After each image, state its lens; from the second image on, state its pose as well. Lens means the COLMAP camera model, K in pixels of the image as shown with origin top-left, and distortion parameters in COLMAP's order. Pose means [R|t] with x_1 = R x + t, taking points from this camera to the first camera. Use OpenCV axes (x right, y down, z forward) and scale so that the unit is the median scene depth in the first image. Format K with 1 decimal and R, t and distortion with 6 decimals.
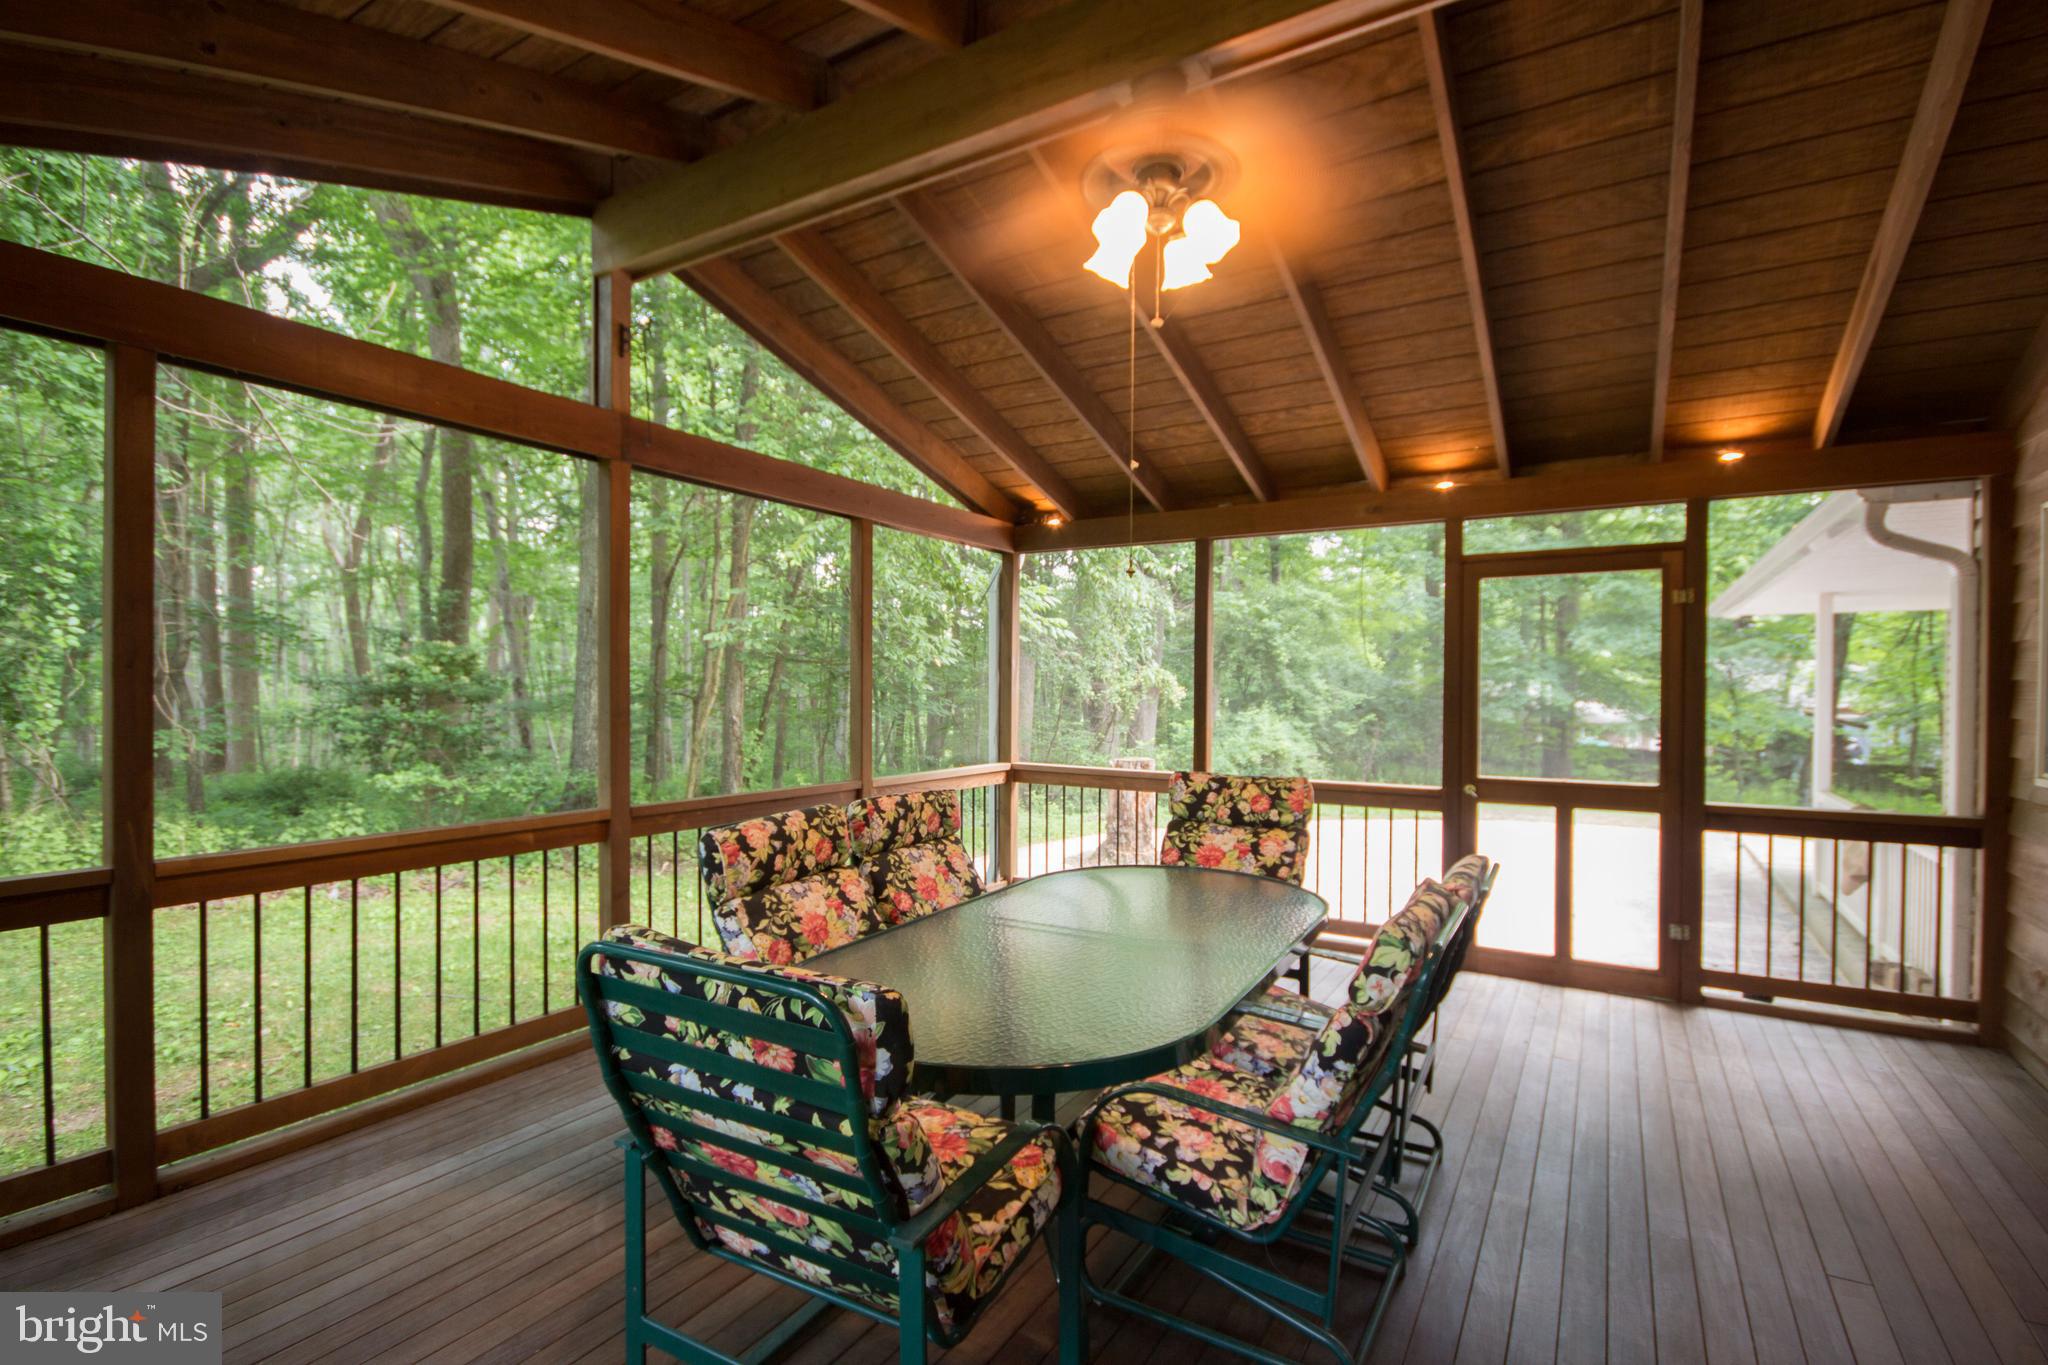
lens RADIAL K [[945.1, 0, 1021.3], [0, 945.1, 690.6], [0, 0, 1]] dist [0.004339, -0.006663]
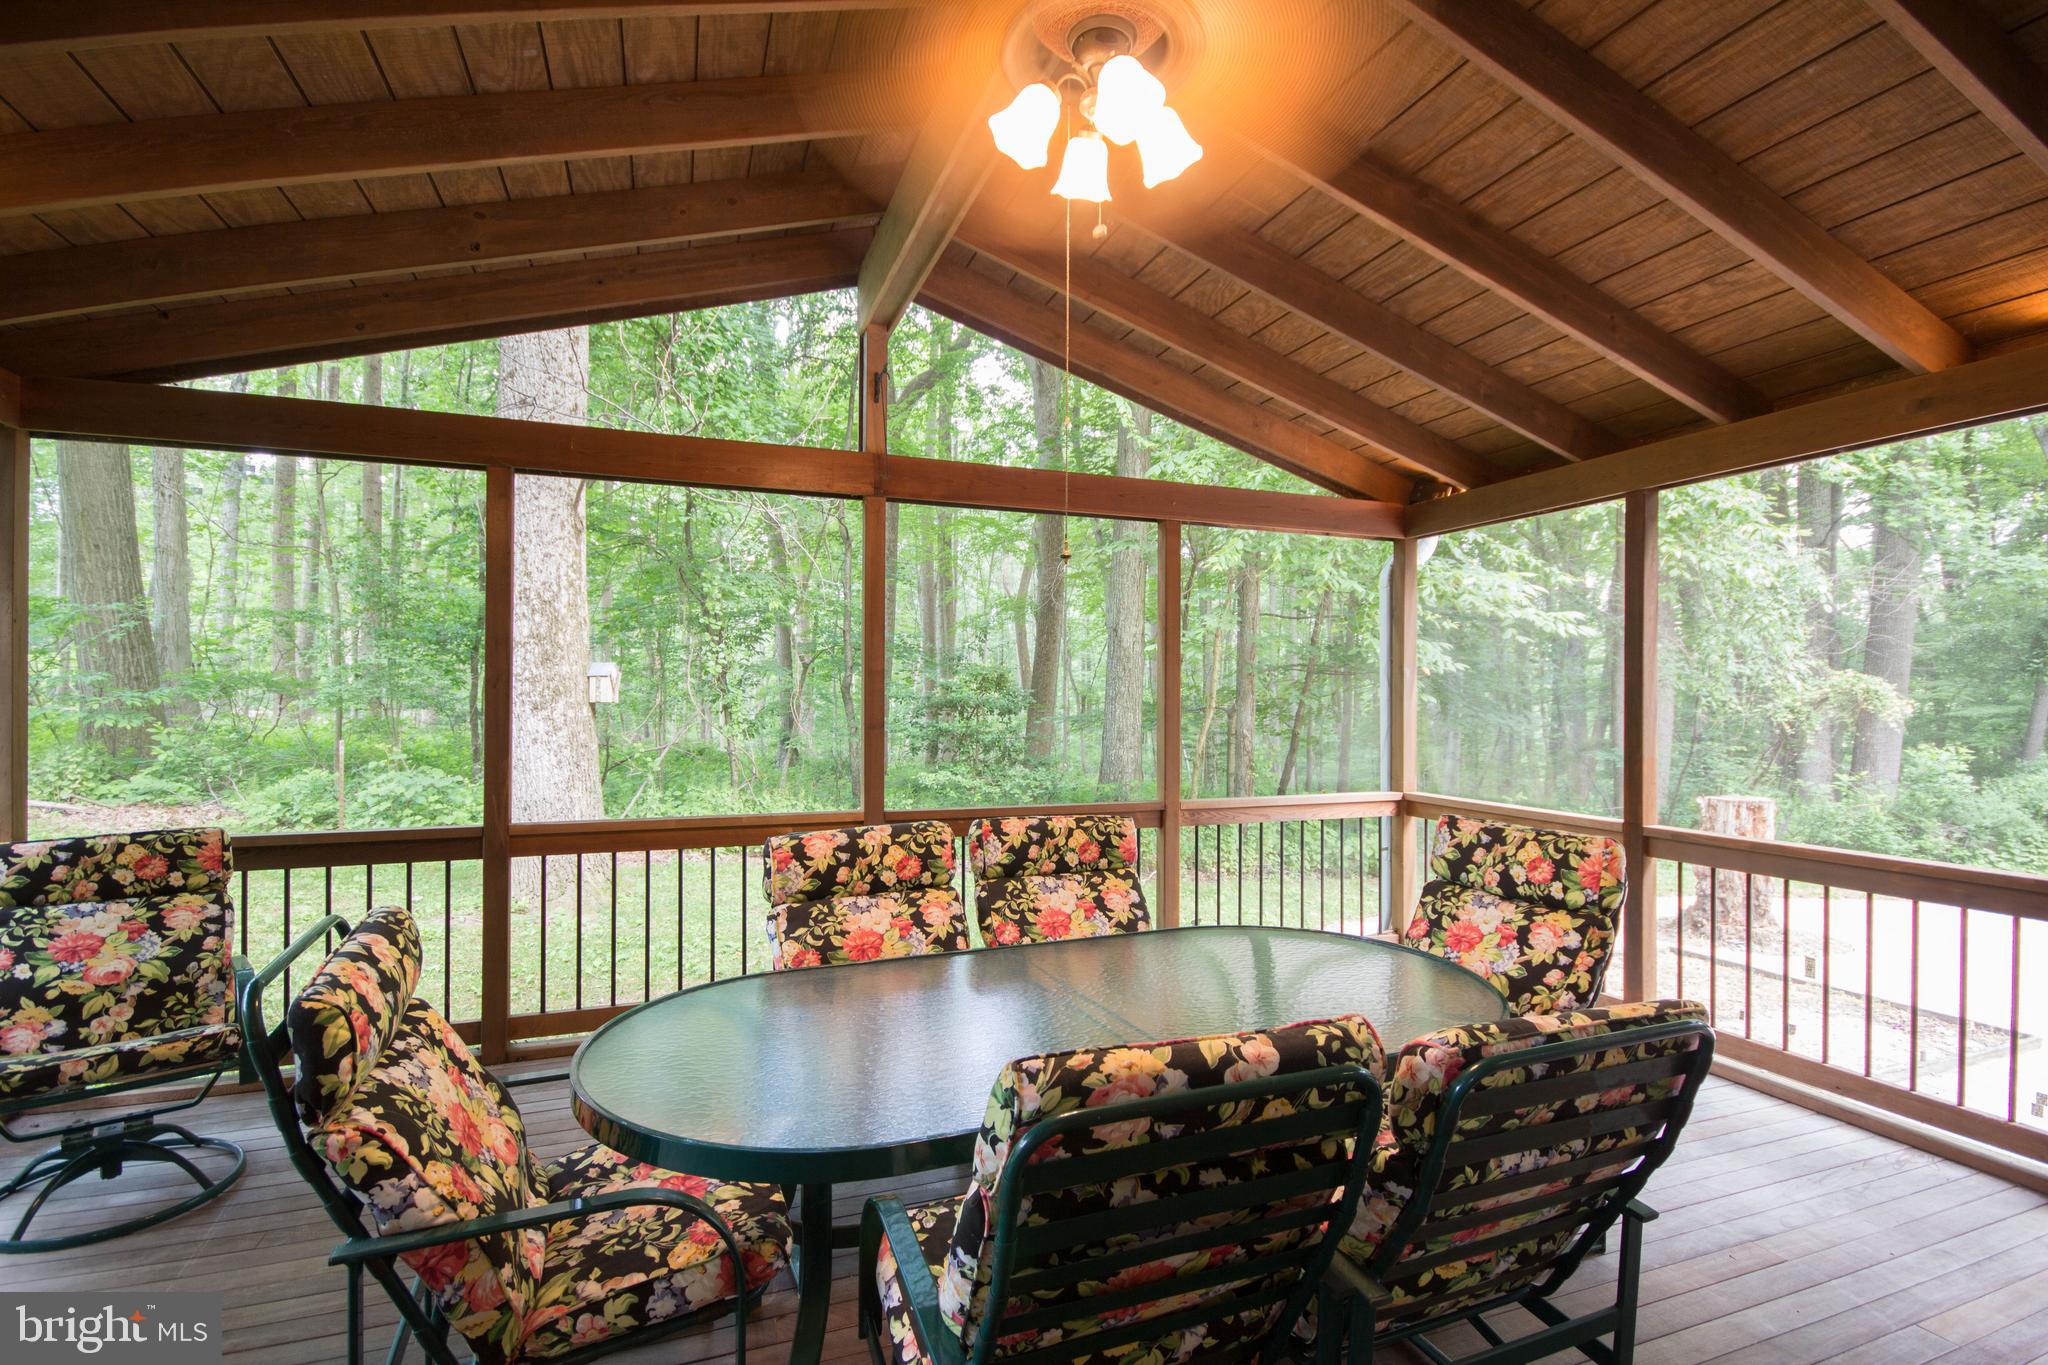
lens RADIAL K [[945.1, 0, 1024.3], [0, 945.1, 690.6], [0, 0, 1]] dist [0.004339, -0.006663]
pose [[0.791300, -0.007193, -0.611386, 0.386572], [-0.001285, 0.999909, -0.013426, -0.001626], [0.611427, 0.011410, 0.791218, 0.233289]]
